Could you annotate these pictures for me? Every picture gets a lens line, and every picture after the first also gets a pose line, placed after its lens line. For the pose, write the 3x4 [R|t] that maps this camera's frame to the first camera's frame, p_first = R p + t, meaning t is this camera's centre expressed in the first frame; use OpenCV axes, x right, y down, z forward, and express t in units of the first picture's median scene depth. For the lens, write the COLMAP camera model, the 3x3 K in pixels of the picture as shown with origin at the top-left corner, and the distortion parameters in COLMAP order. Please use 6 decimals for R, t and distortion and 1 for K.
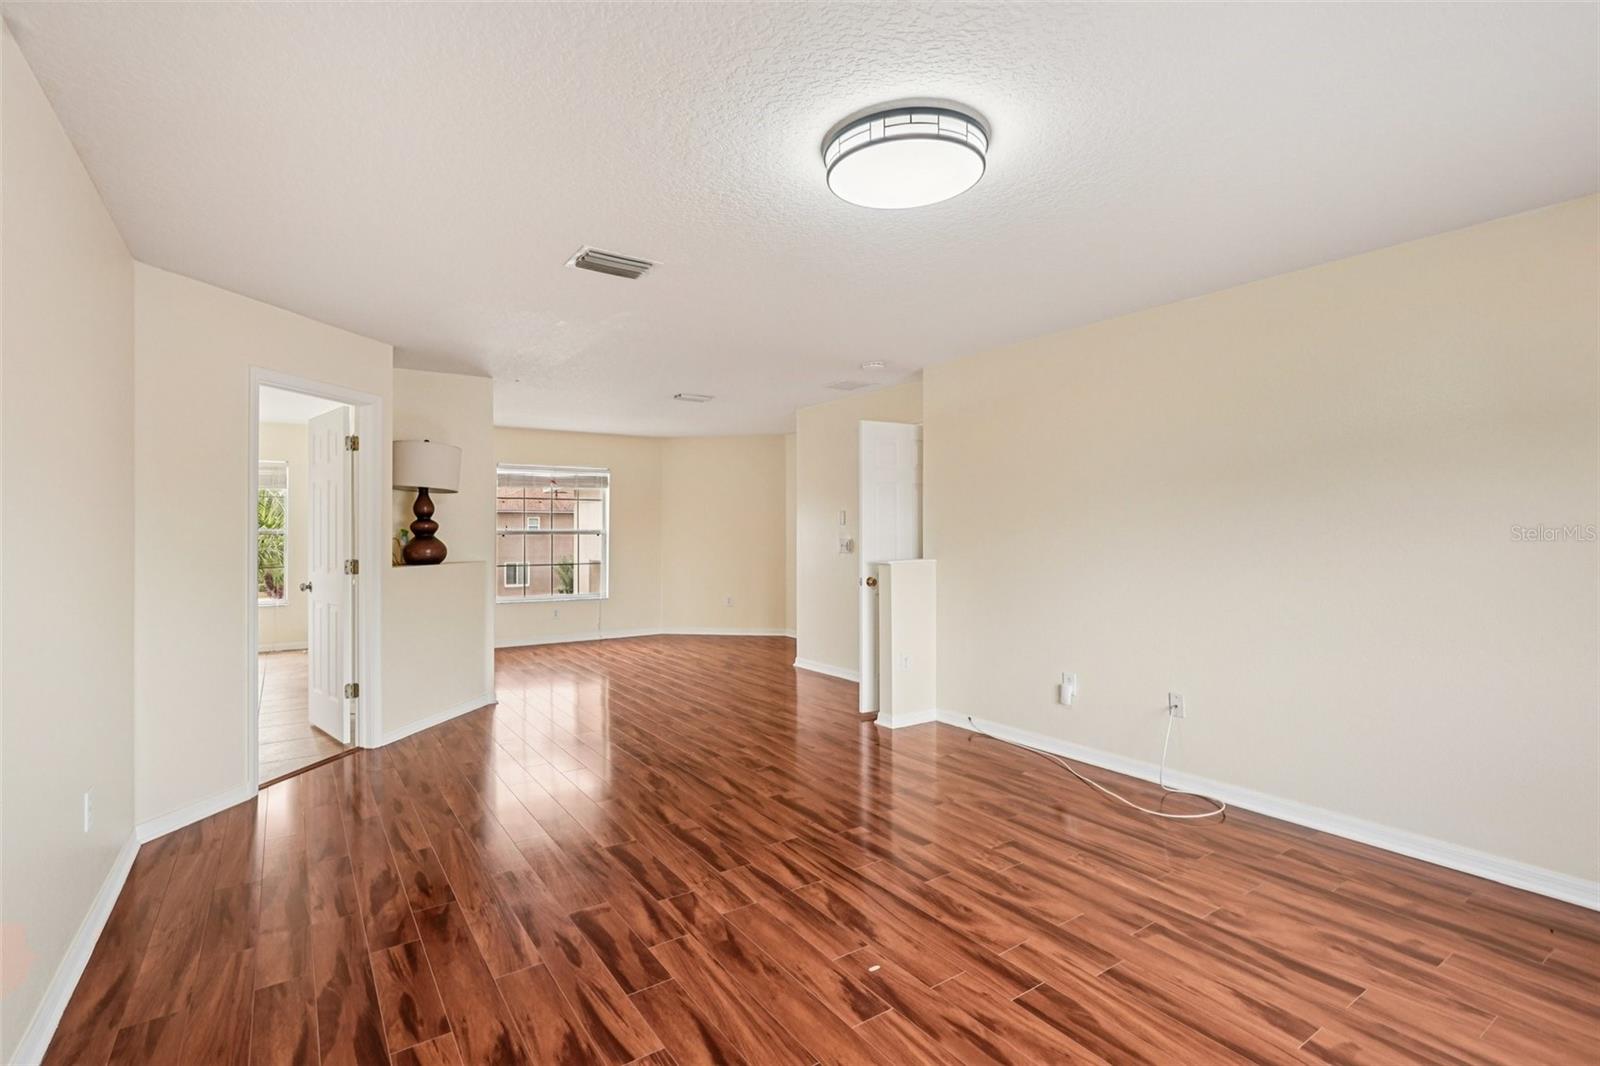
lens RADIAL K [[734.7, 0, 789.3], [0, 734.7, 527.2], [0, 0, 1]] dist [-0.013174, 0.000914]
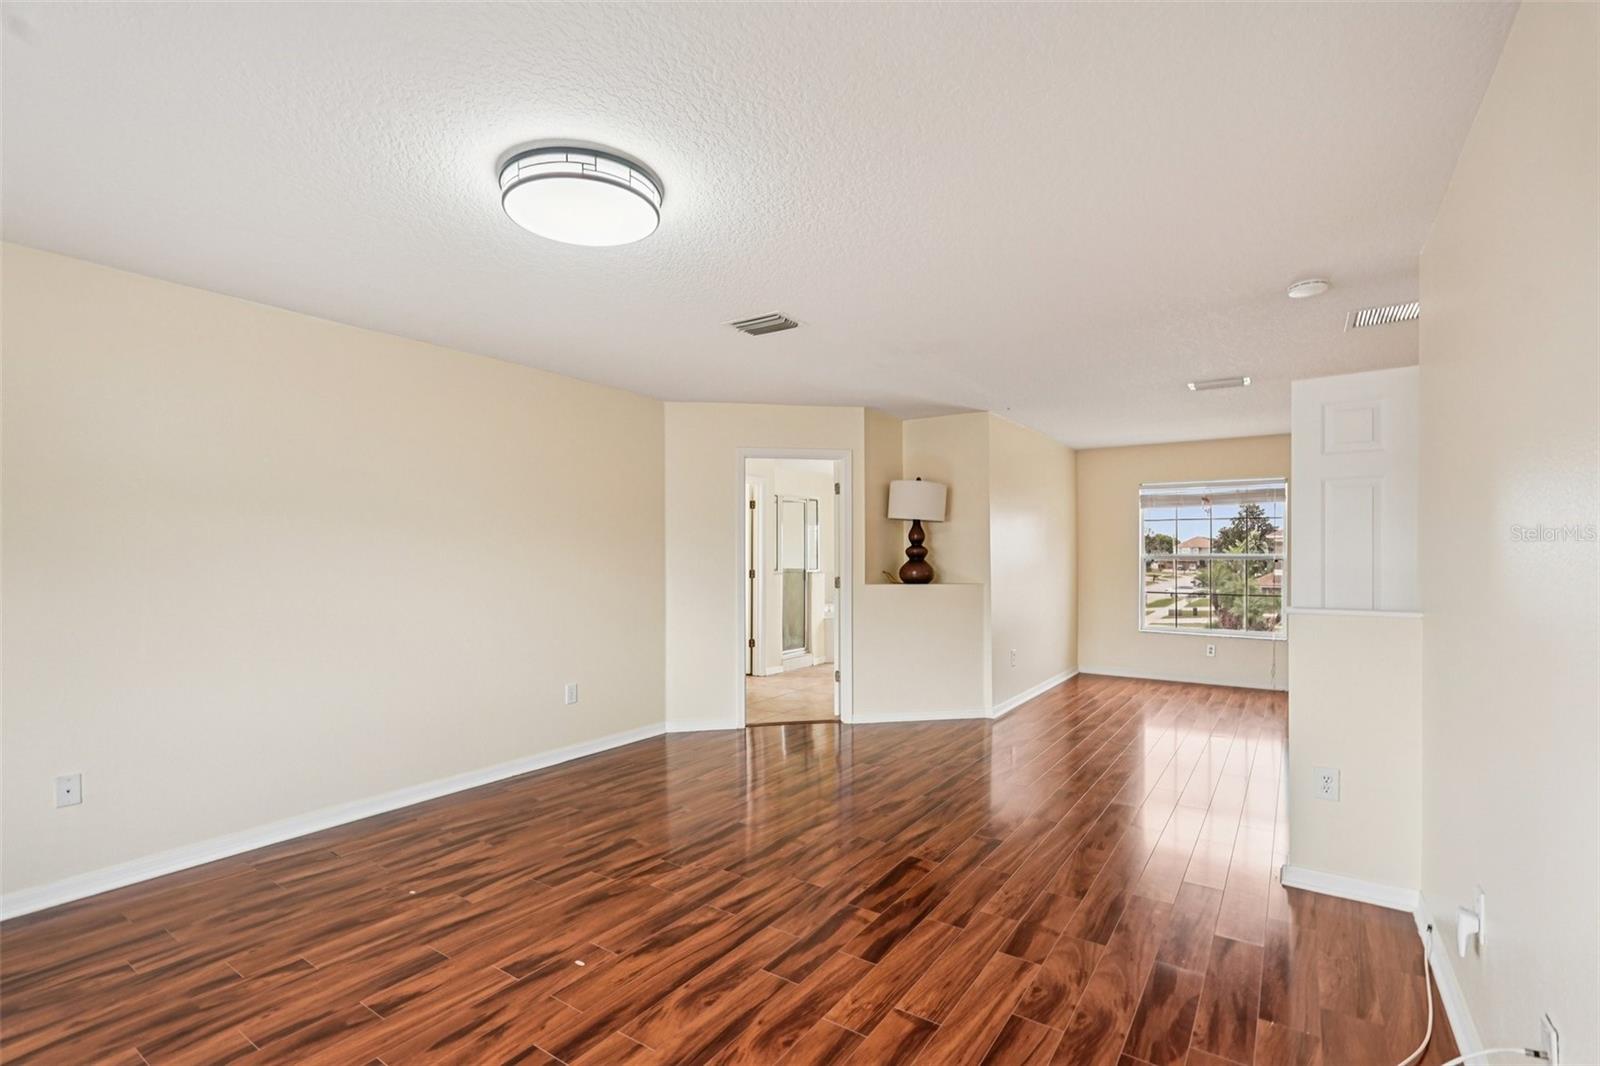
lens RADIAL K [[734.7, 0, 792.1], [0, 734.7, 547.8], [0, 0, 1]] dist [-0.013174, 0.000914]
pose [[0.365029, -0.007777, -0.930964, 0.963254], [0.003178, 0.999970, -0.007108, 0.001575], [0.930991, -0.000364, 0.365043, 0.701239]]
